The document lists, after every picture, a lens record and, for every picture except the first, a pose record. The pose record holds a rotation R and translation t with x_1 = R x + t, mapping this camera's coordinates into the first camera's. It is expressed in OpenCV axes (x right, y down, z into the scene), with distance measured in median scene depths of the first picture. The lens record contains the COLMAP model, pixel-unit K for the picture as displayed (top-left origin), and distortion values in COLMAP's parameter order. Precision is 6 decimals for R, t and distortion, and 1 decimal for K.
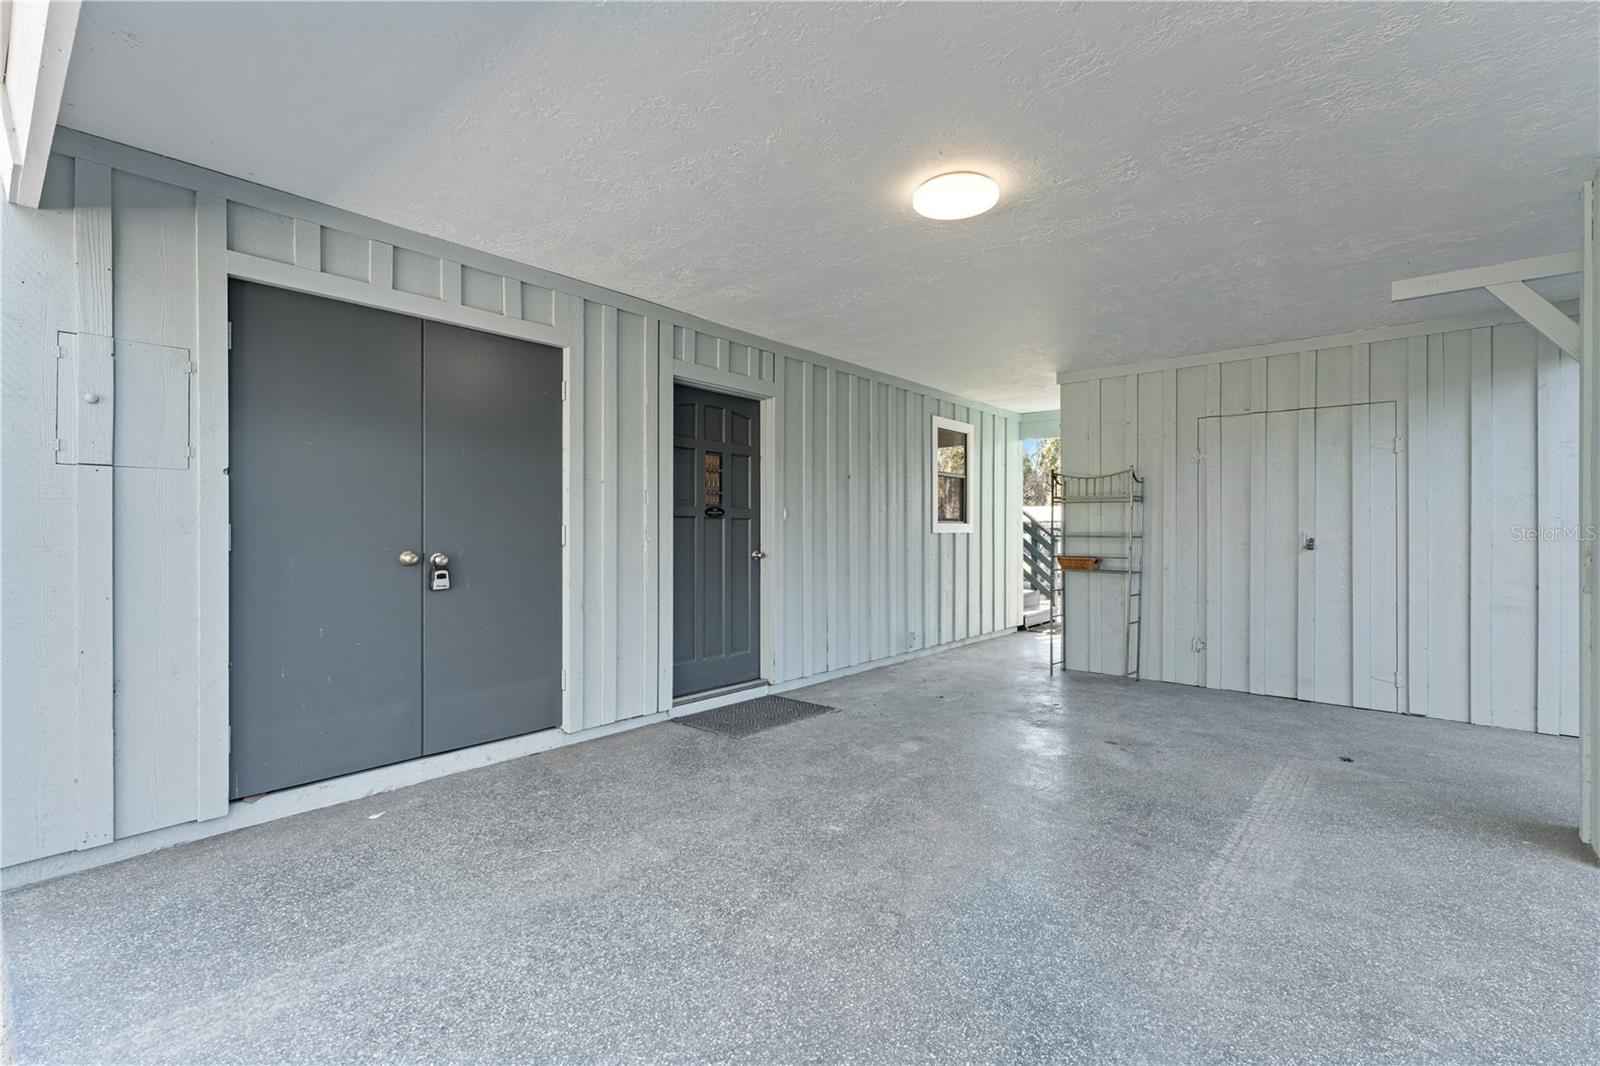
lens RADIAL K [[711.4, 0, 802.7], [0, 711.4, 531.9], [0, 0, 1]] dist [0.000220, 0.000513]
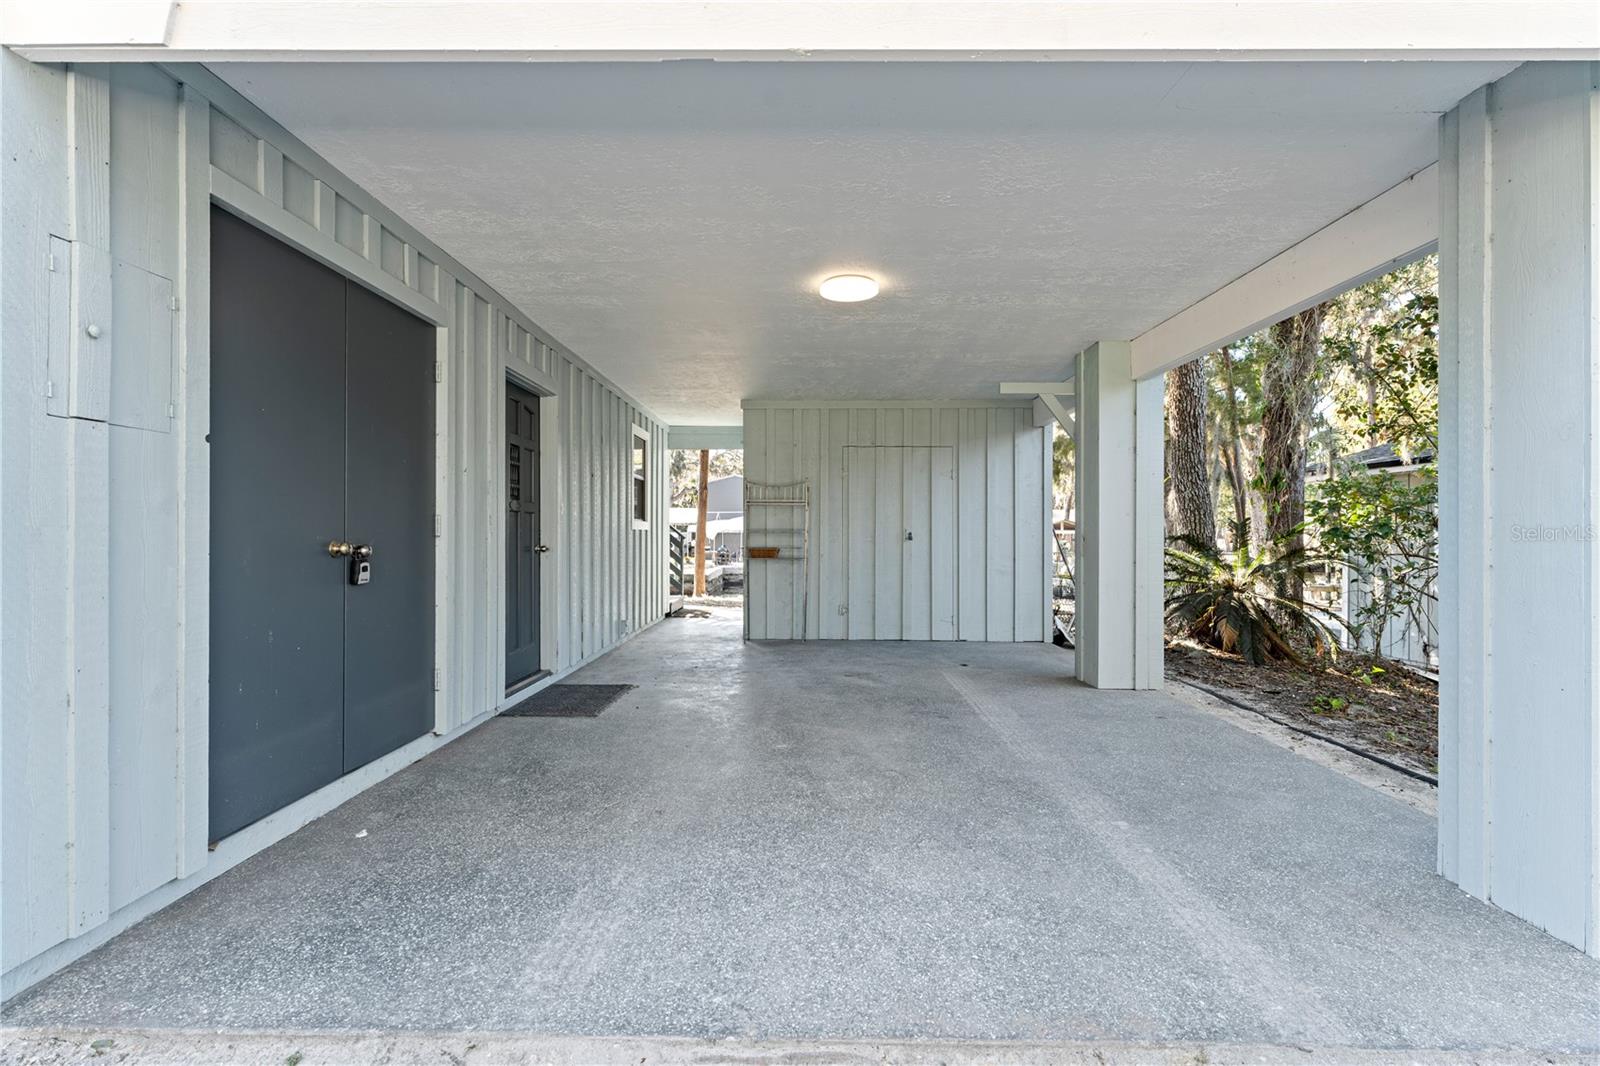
lens RADIAL K [[719.1, 0, 797.4], [0, 719.1, 533.0], [0, 0, 1]] dist [-0.000221, -0.000033]
pose [[0.772064, 0.000122, 0.635544, -0.661809], [0.002013, 0.999994, -0.002638, 0.020811], [-0.635541, 0.003317, 0.772060, -0.042837]]
